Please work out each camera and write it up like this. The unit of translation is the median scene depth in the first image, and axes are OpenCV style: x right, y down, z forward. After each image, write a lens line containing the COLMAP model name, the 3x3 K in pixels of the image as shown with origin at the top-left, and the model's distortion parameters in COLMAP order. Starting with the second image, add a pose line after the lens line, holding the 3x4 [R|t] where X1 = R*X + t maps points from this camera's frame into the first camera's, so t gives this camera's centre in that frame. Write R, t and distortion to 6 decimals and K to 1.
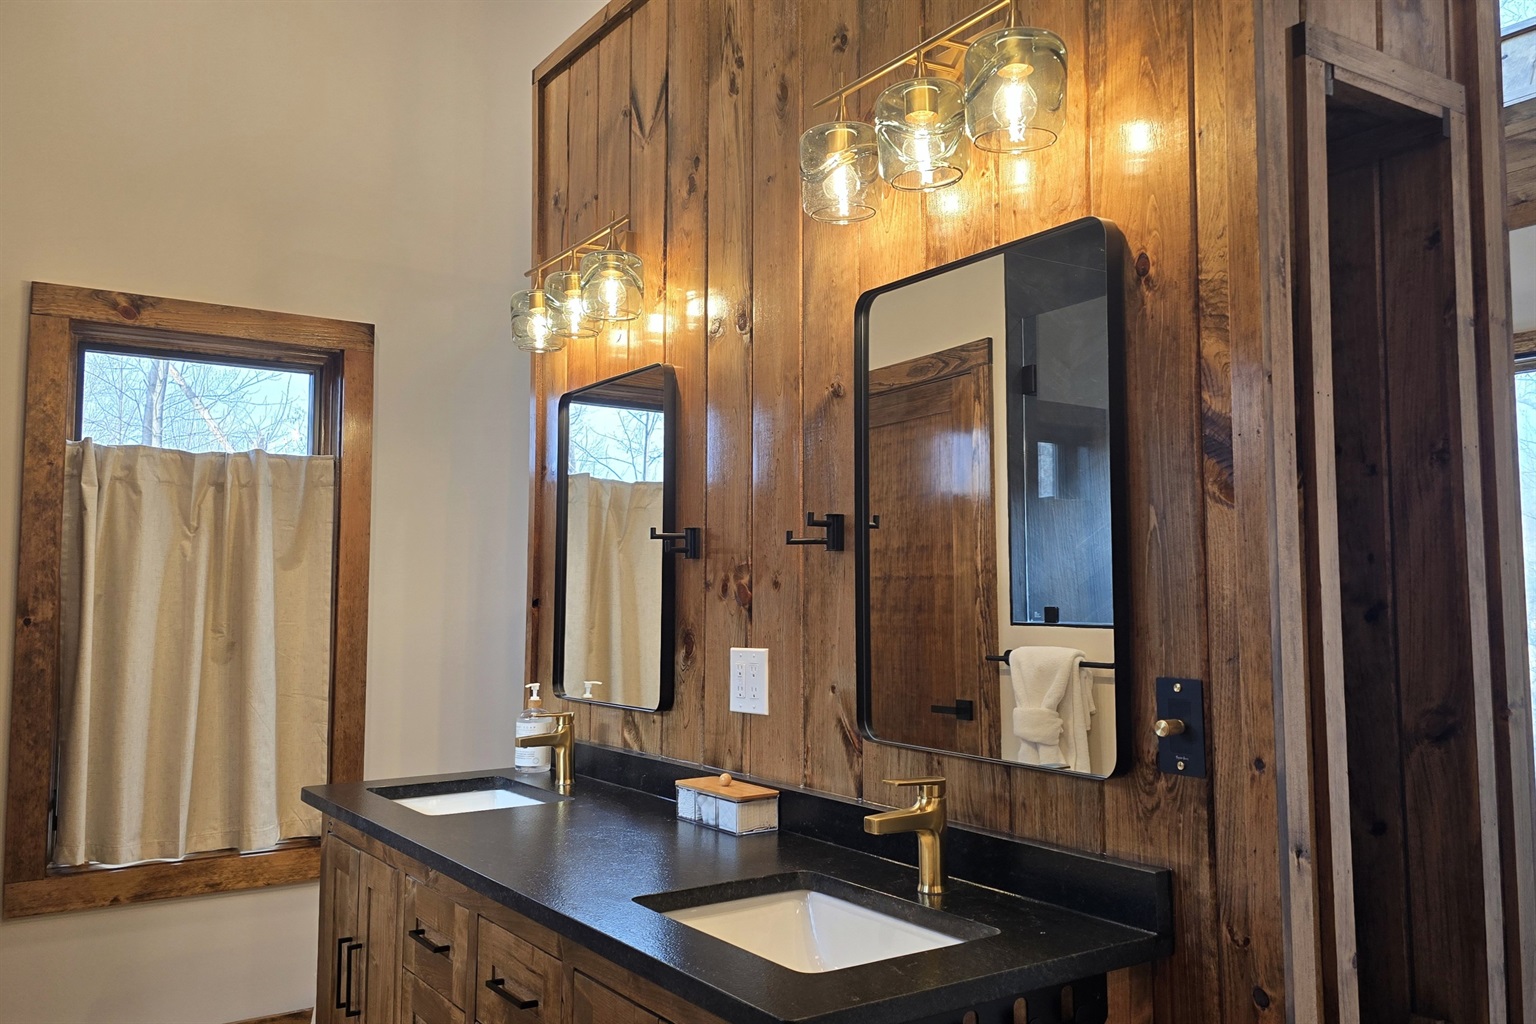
lens RADIAL K [[1225.4, 0, 857.7], [0, 1225.4, 505.9], [0, 0, 1]] dist [0.151676, -0.341420]
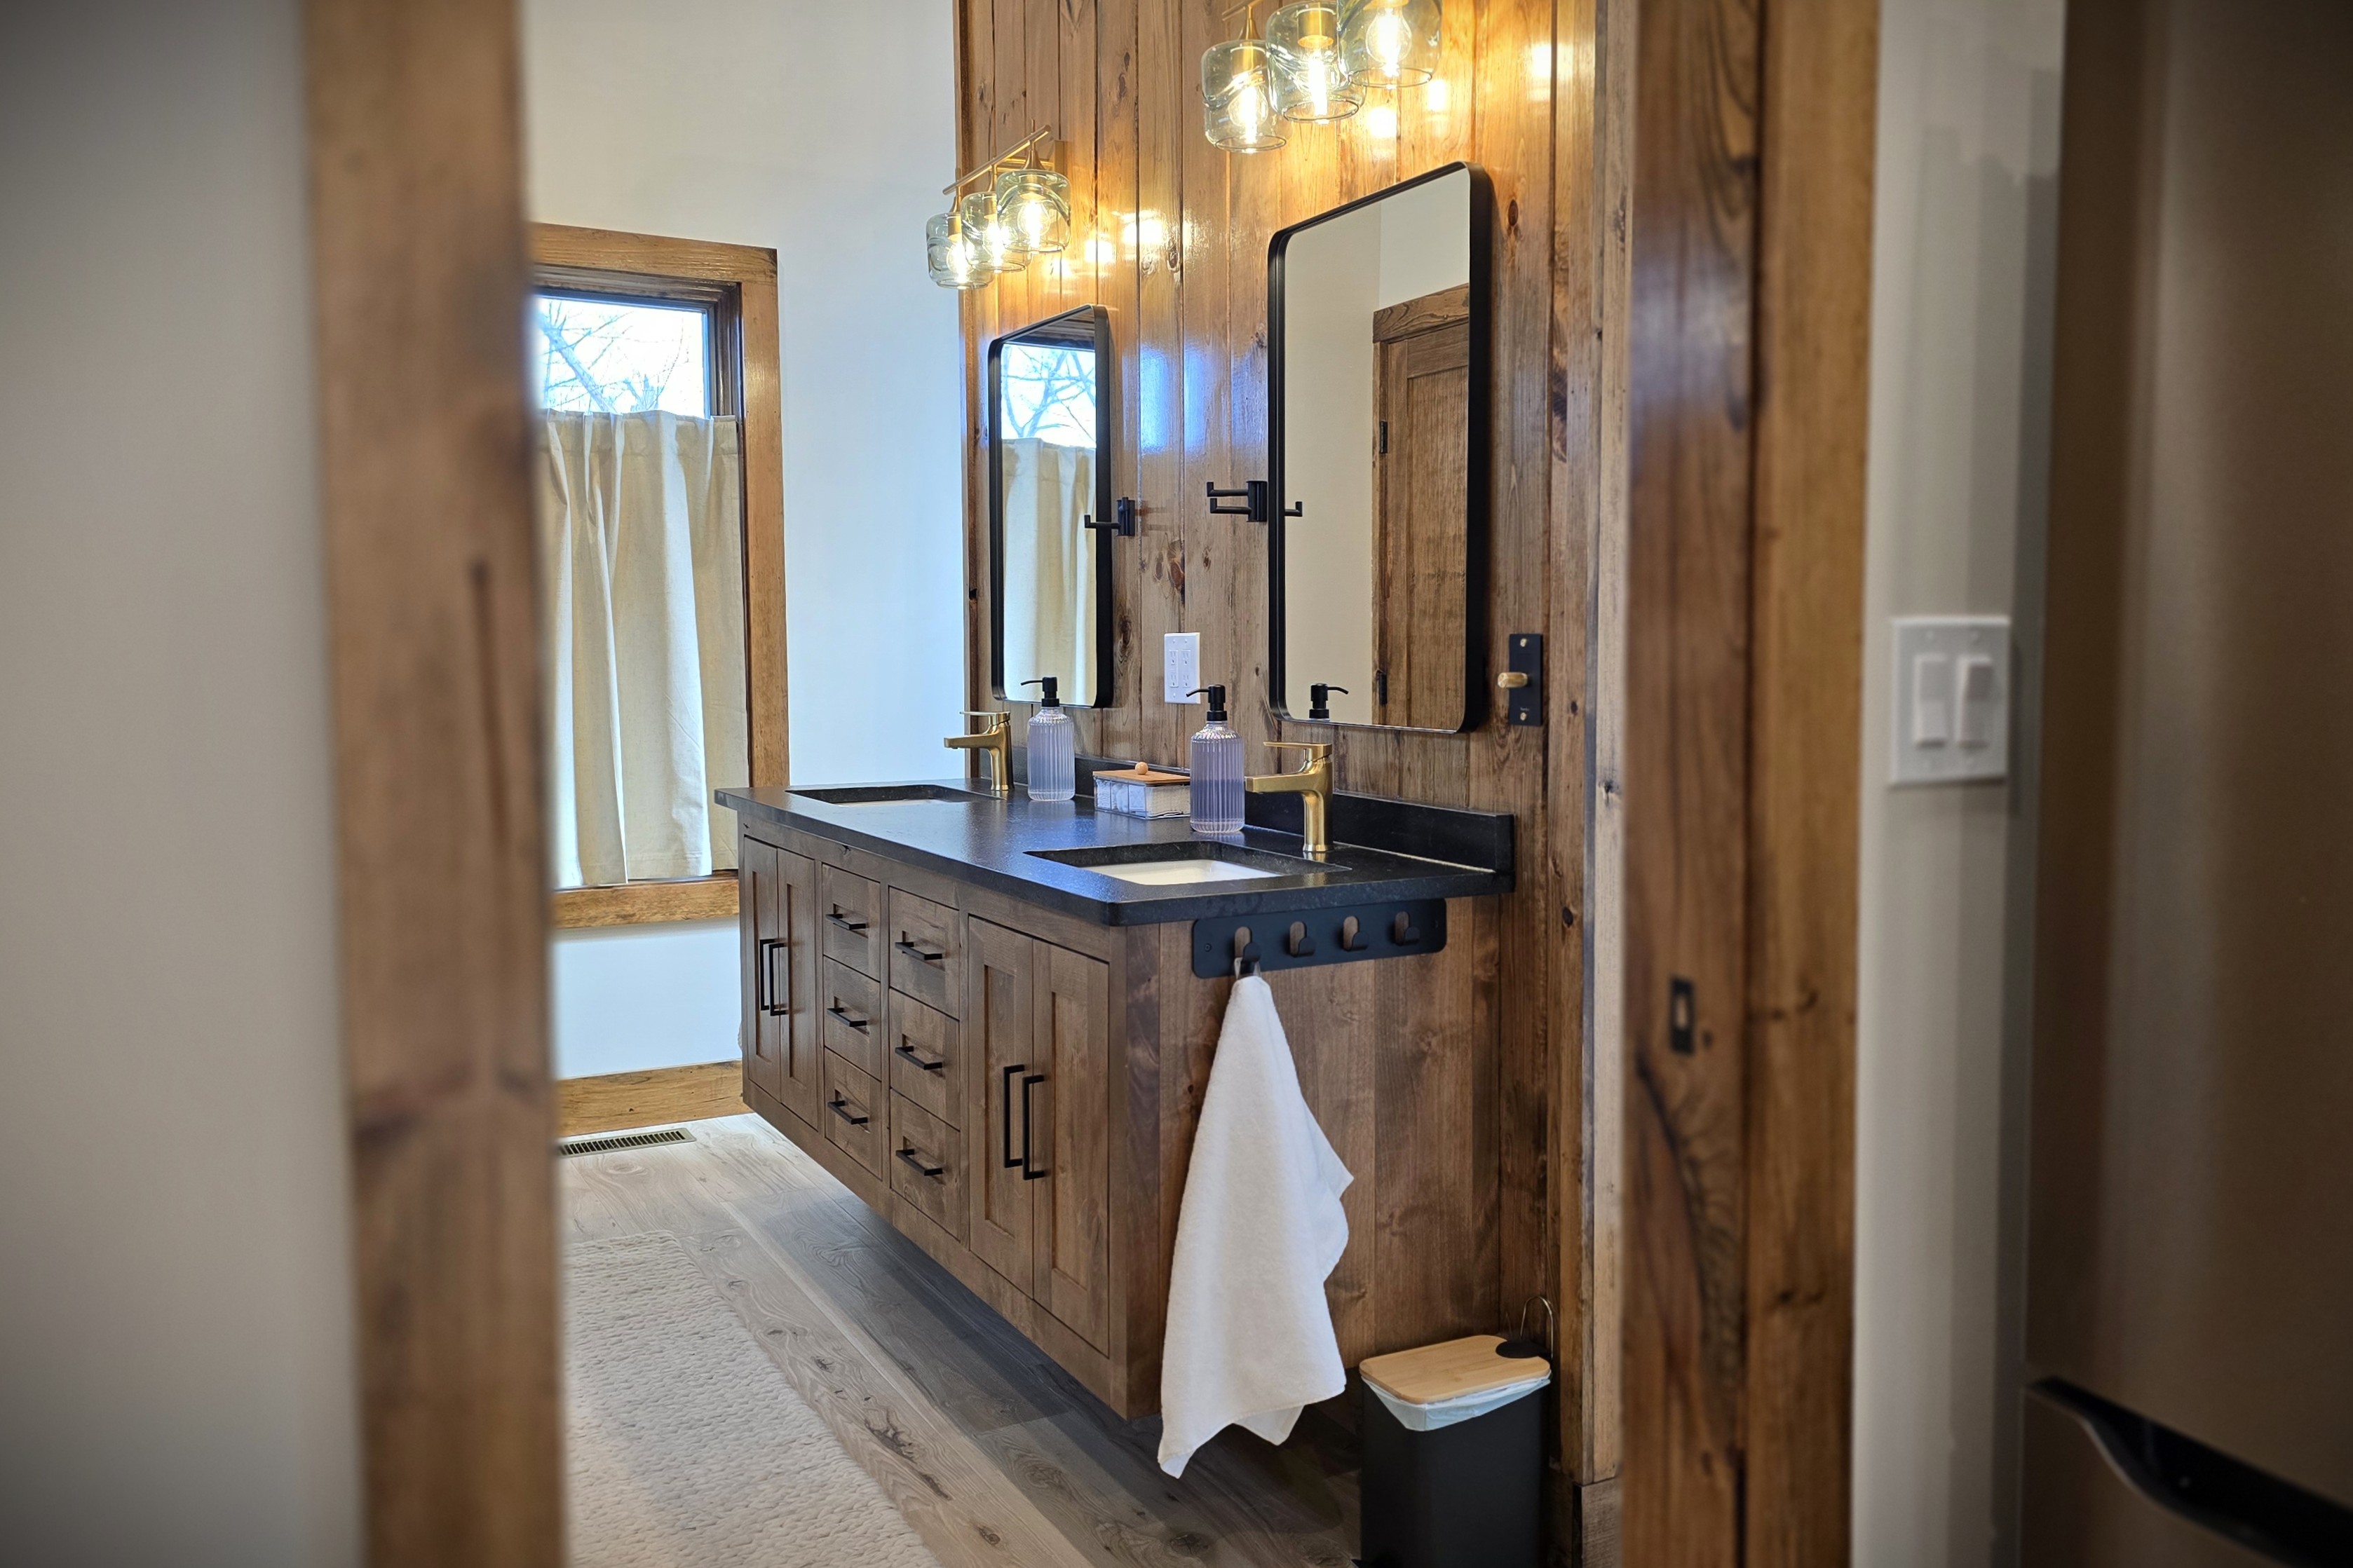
lens RADIAL K [[1876.9, 0, 1313.9], [0, 1876.9, 774.7], [0, 0, 1]] dist [0.151676, -0.341420]
pose [[0.993768, 0.014990, -0.110456, 0.167296], [0.001413, 0.989142, 0.146955, 0.015813], [0.111460, -0.146196, 0.982957, -0.376588]]
